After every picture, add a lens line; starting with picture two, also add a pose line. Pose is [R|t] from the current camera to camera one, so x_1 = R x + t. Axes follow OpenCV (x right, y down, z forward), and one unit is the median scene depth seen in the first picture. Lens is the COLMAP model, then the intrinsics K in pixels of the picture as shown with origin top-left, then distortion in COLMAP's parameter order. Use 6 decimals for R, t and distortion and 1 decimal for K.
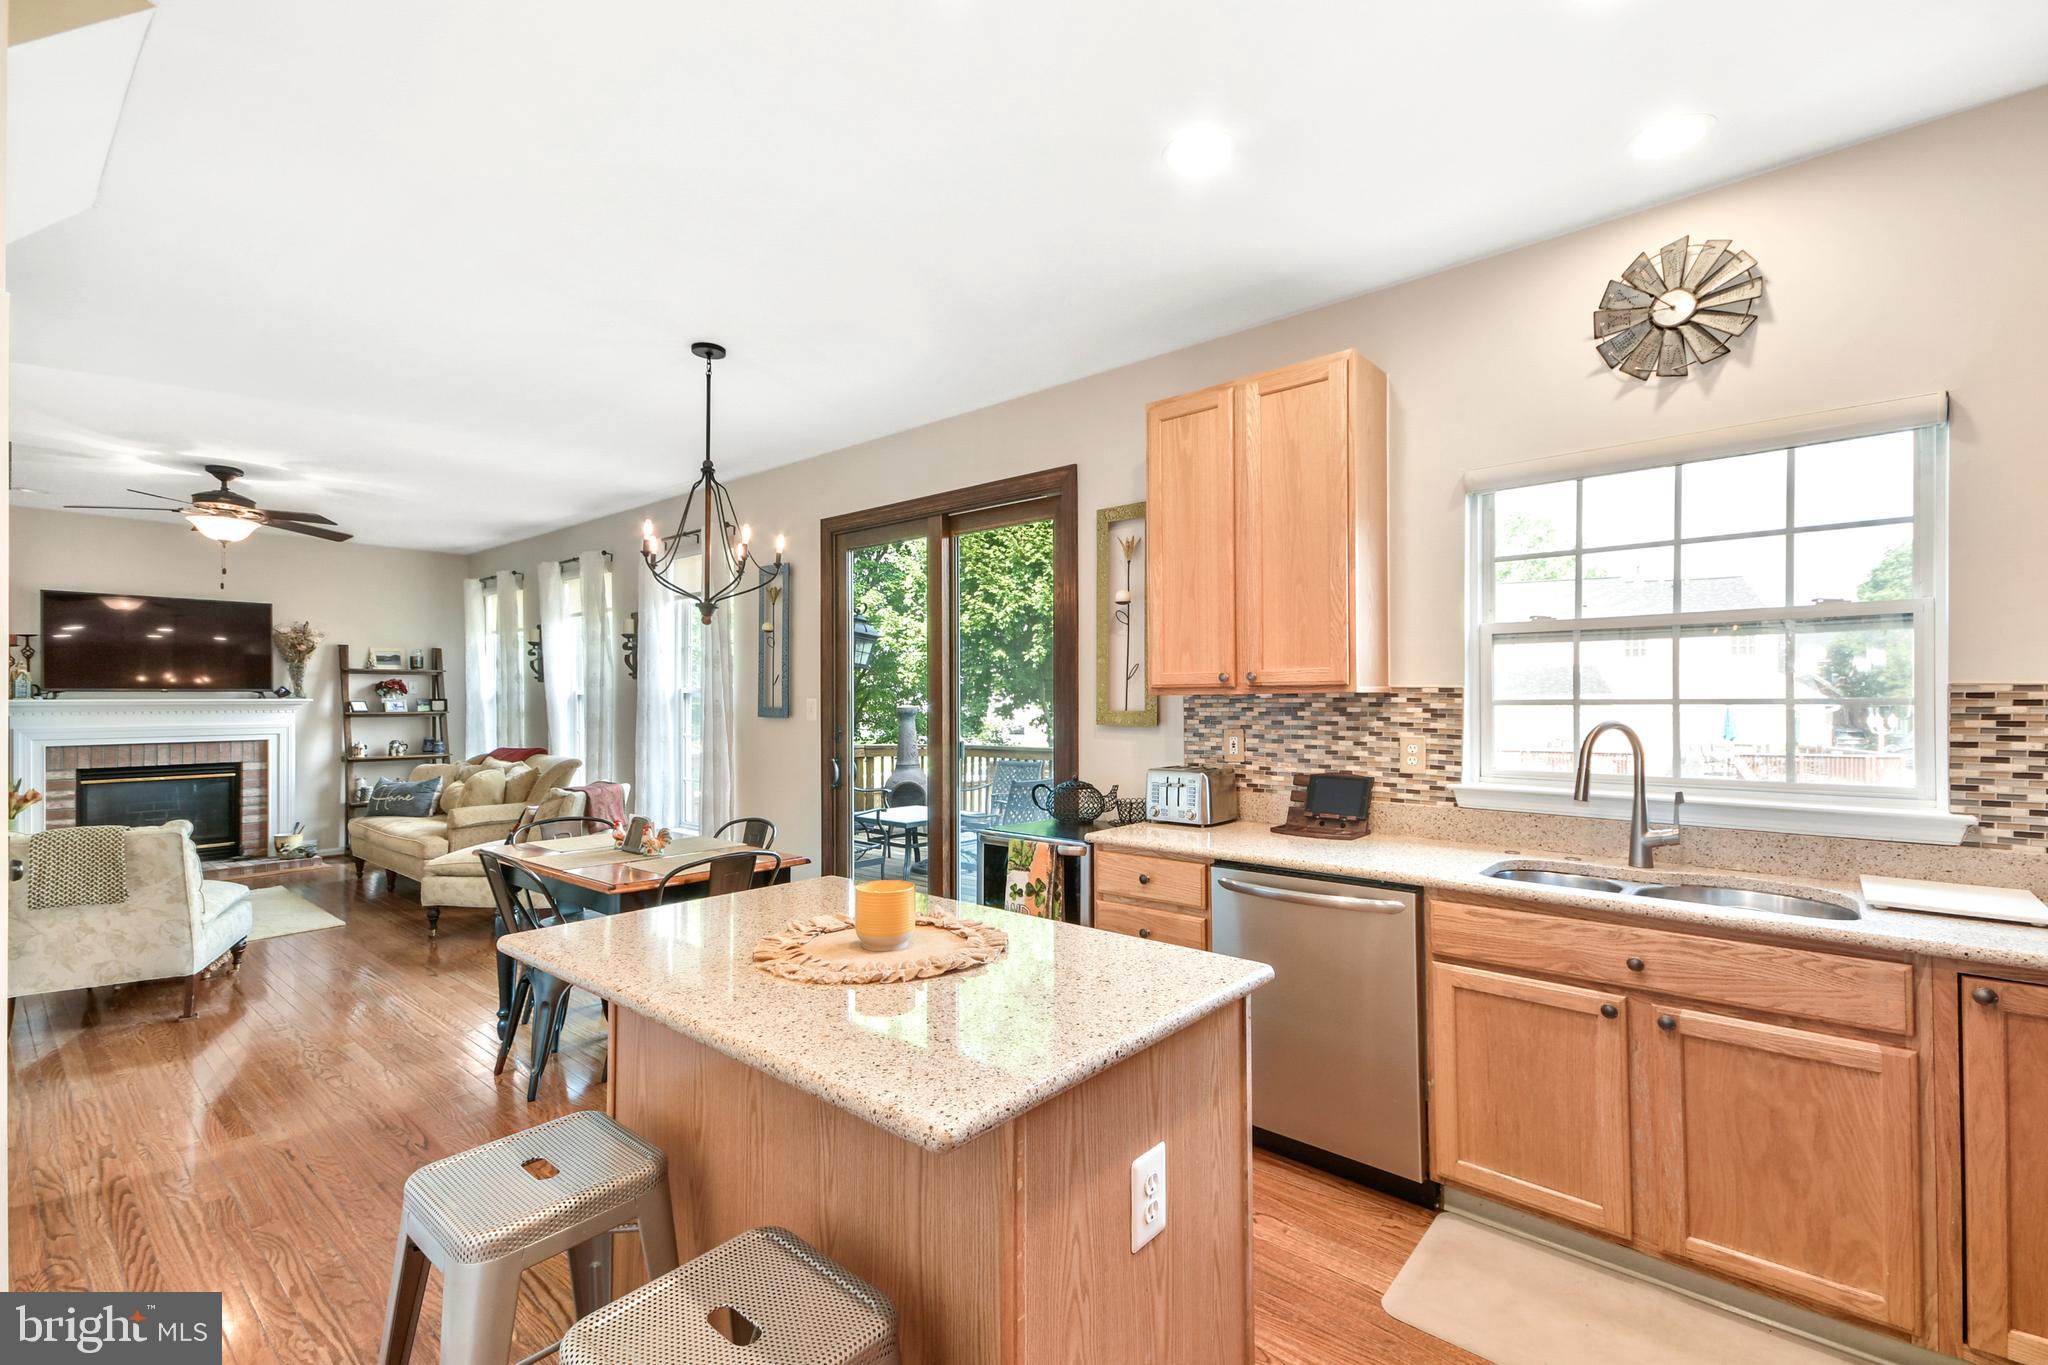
lens RADIAL K [[889.5, 0, 1037.0], [0, 889.5, 695.3], [0, 0, 1]] dist [0.030162, -0.000017]
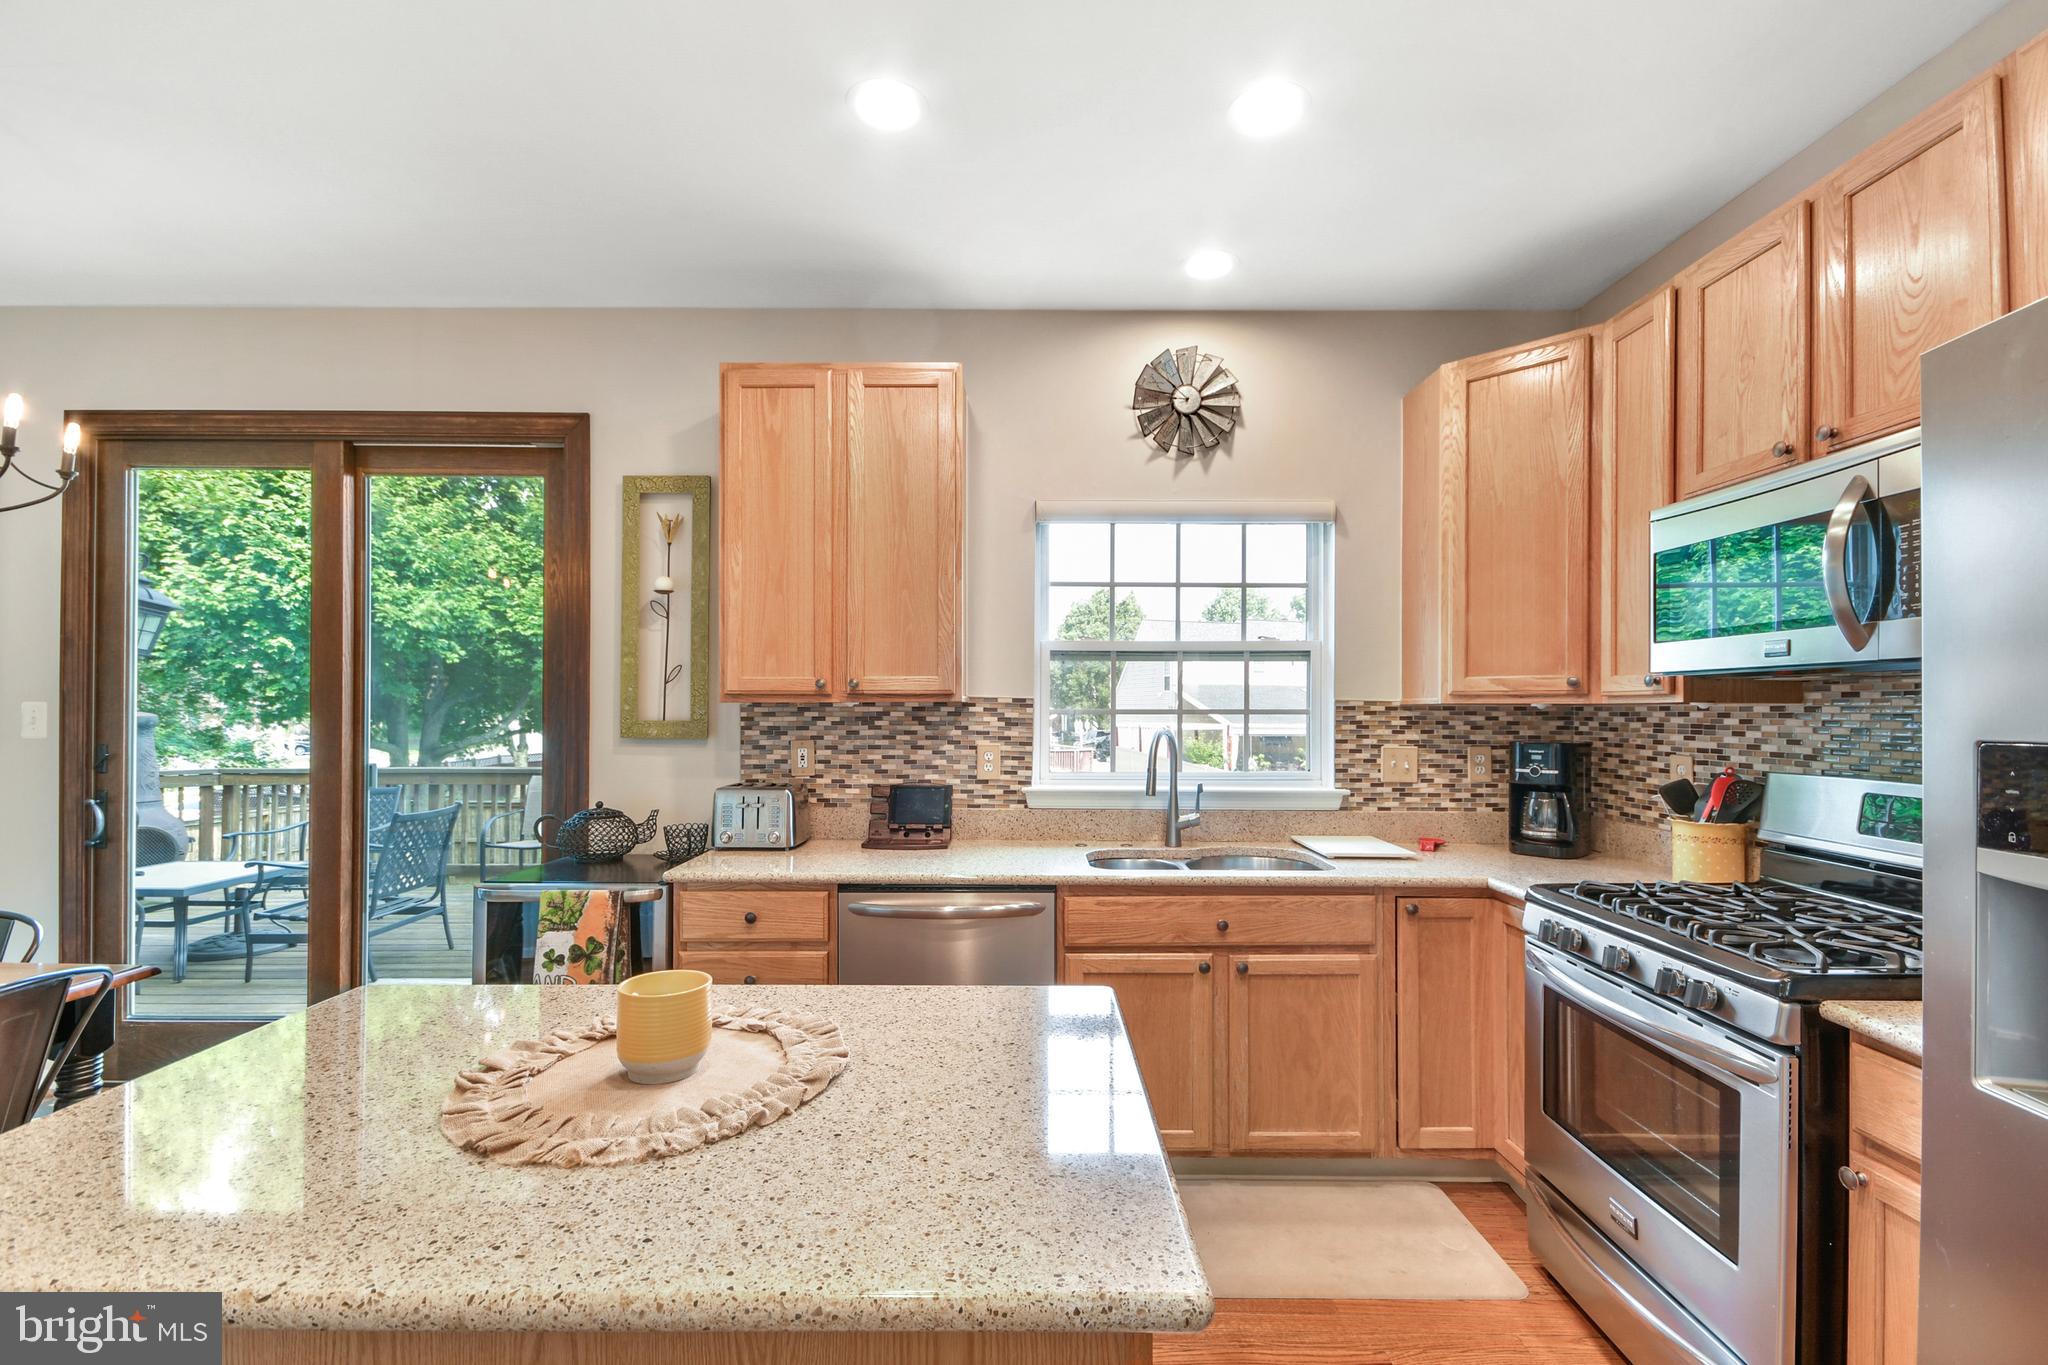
lens RADIAL K [[888.1, 0, 1024.9], [0, 888.1, 704.5], [0, 0, 1]] dist [0.003718, 0.000551]
pose [[0.762655, 0.007678, 0.646760, -0.224747], [-0.008984, 0.999959, -0.001277, 0.000269], [-0.646743, -0.004836, 0.762692, 0.174050]]
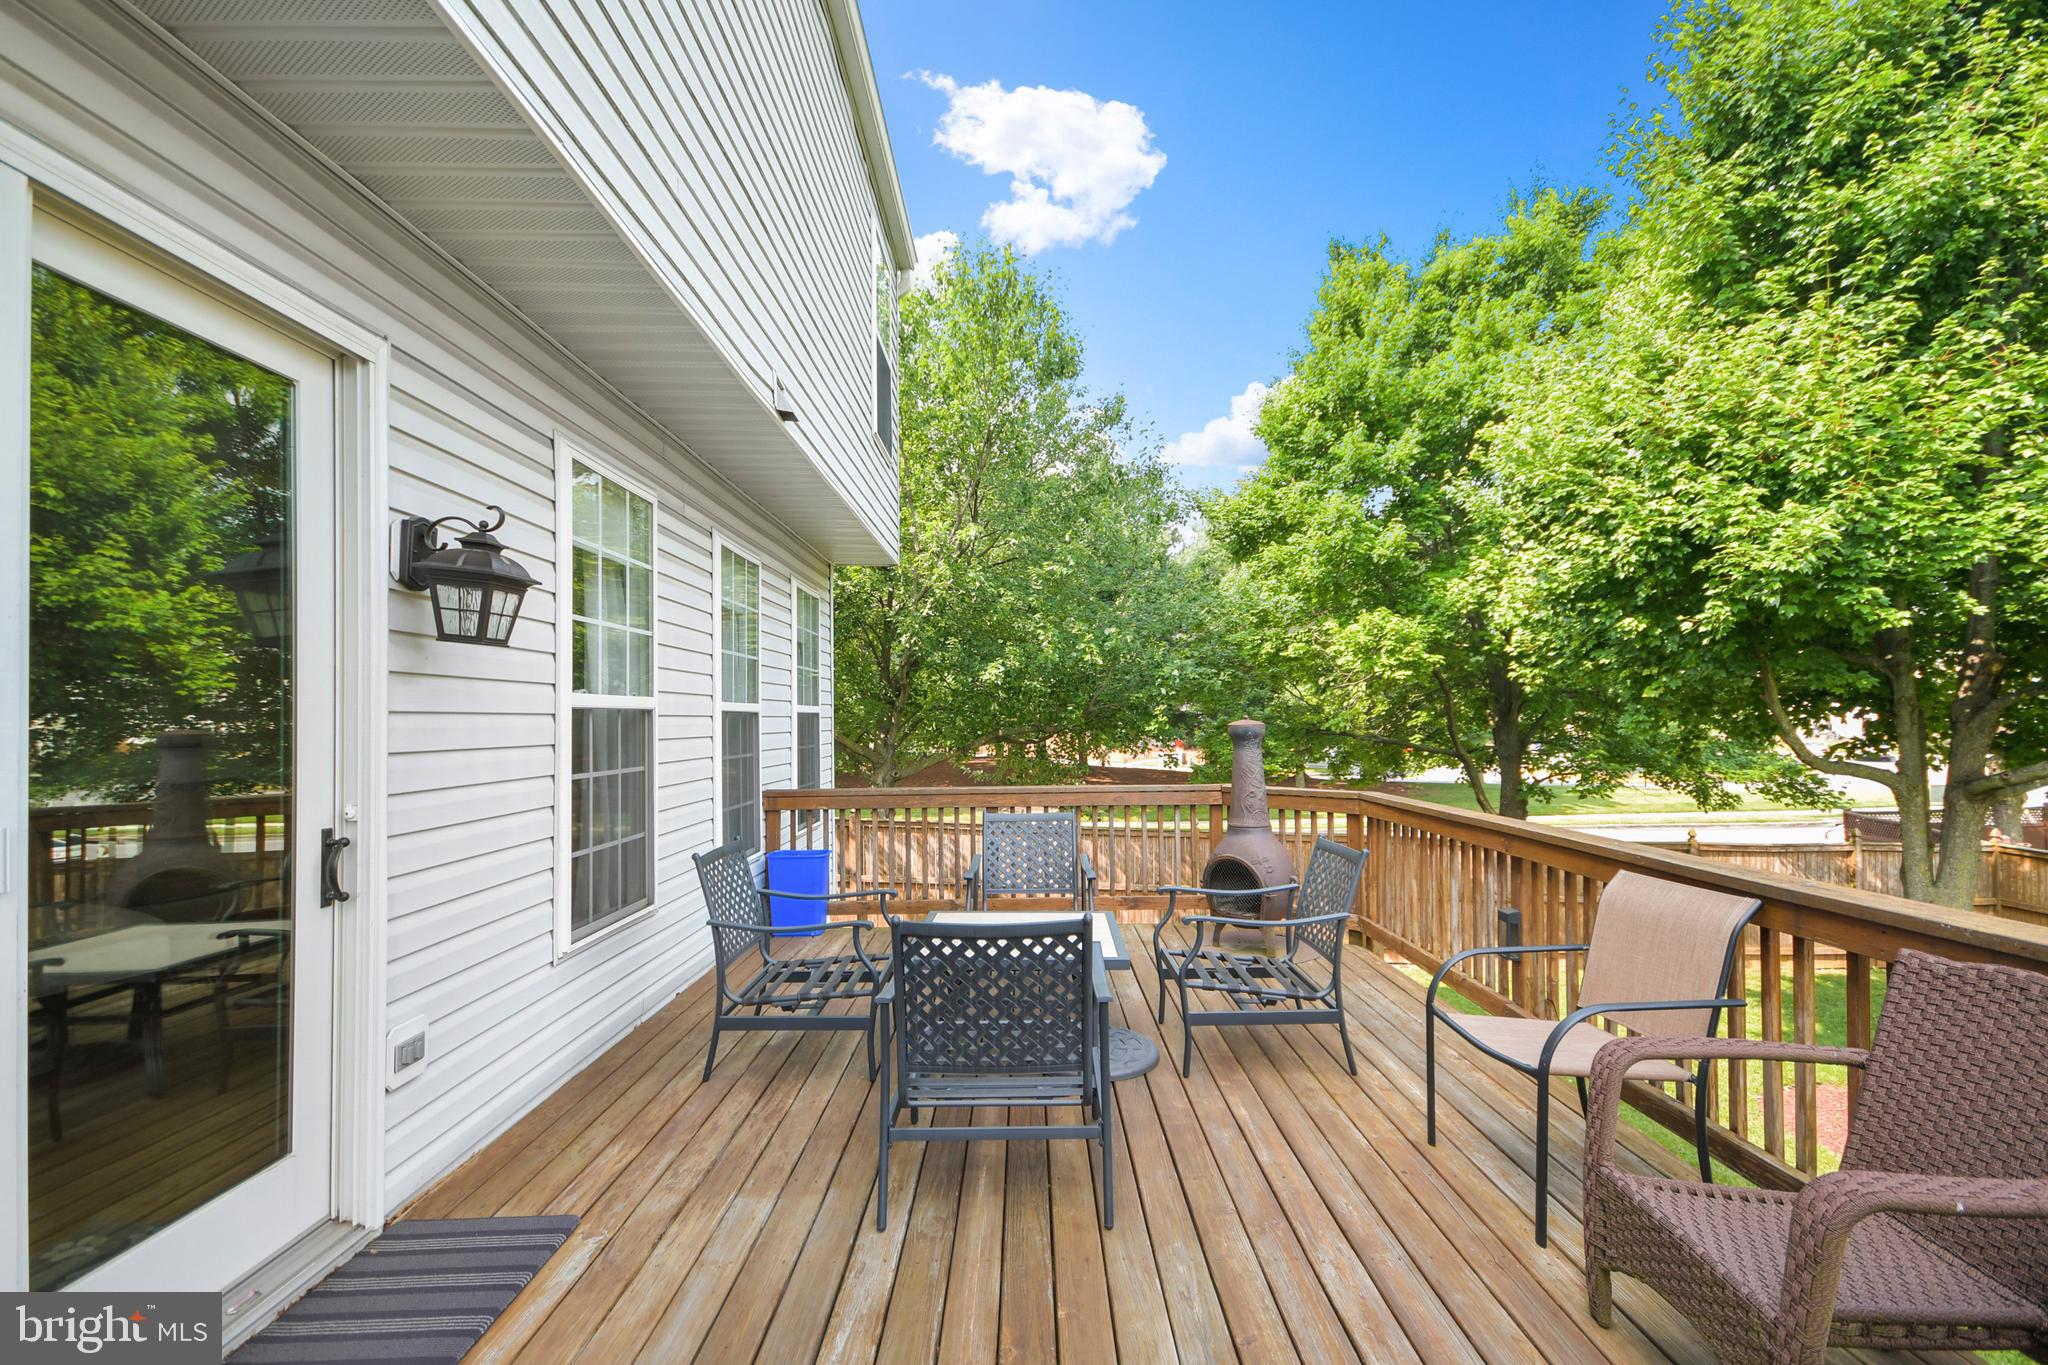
lens RADIAL K [[888.1, 0, 1024.9], [0, 888.1, 704.5], [0, 0, 1]] dist [0.003718, 0.000551]
pose [[0.640742, -0.012552, -0.767654, 0.625531], [0.010331, 0.999917, -0.007726, 0.011053], [0.767687, -0.002980, 0.640818, 1.708484]]
